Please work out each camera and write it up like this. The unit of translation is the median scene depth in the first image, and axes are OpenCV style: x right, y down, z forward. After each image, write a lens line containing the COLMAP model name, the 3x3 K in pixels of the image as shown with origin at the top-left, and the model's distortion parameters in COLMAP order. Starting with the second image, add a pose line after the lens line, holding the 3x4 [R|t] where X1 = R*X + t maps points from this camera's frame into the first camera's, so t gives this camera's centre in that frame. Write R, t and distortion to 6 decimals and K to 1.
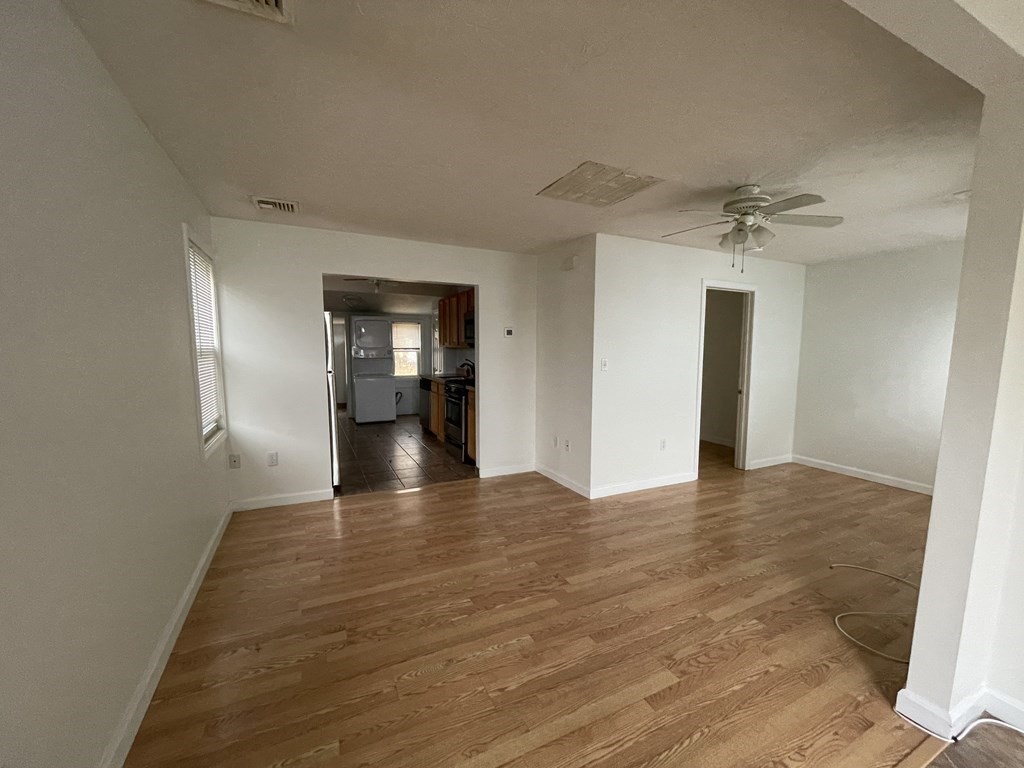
lens RADIAL K [[417.0, 0, 512.0], [0, 417.0, 384.0], [0, 0, 1]] dist [-0.000198, -0.000565]
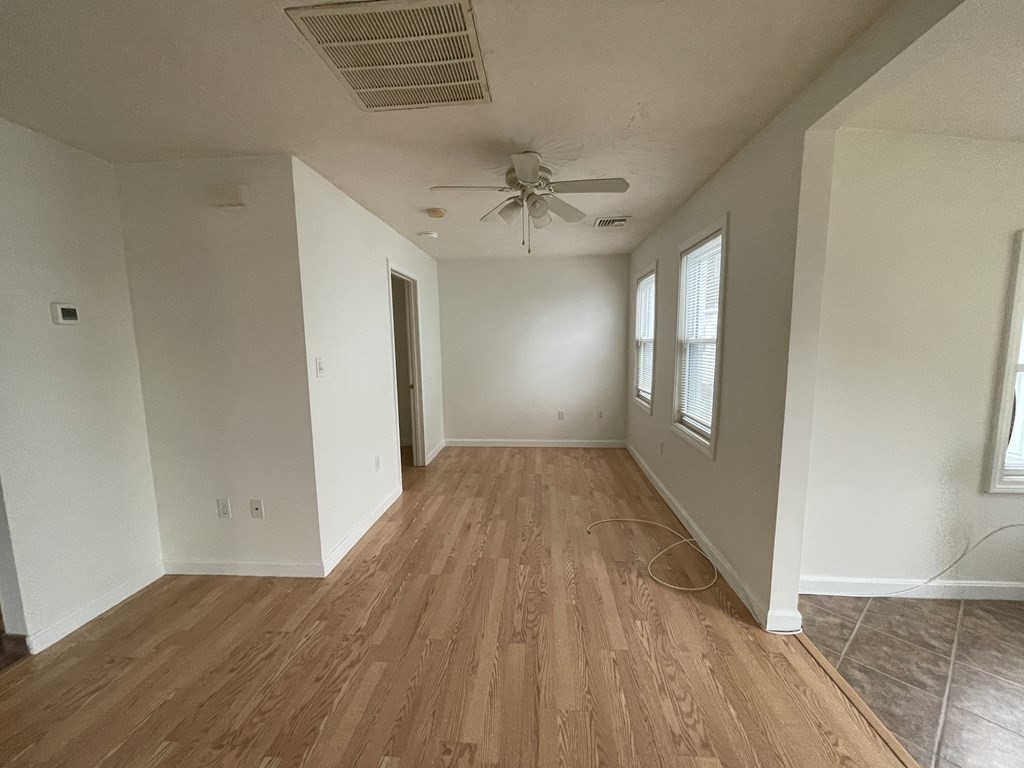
lens RADIAL K [[417.0, 0, 512.0], [0, 417.0, 384.0], [0, 0, 1]] dist [-0.000198, -0.000565]
pose [[0.517458, -0.106406, 0.849067, -0.154312], [0.094351, 0.993283, 0.066978, -0.031550], [-0.850491, 0.045452, 0.524022, 0.349011]]
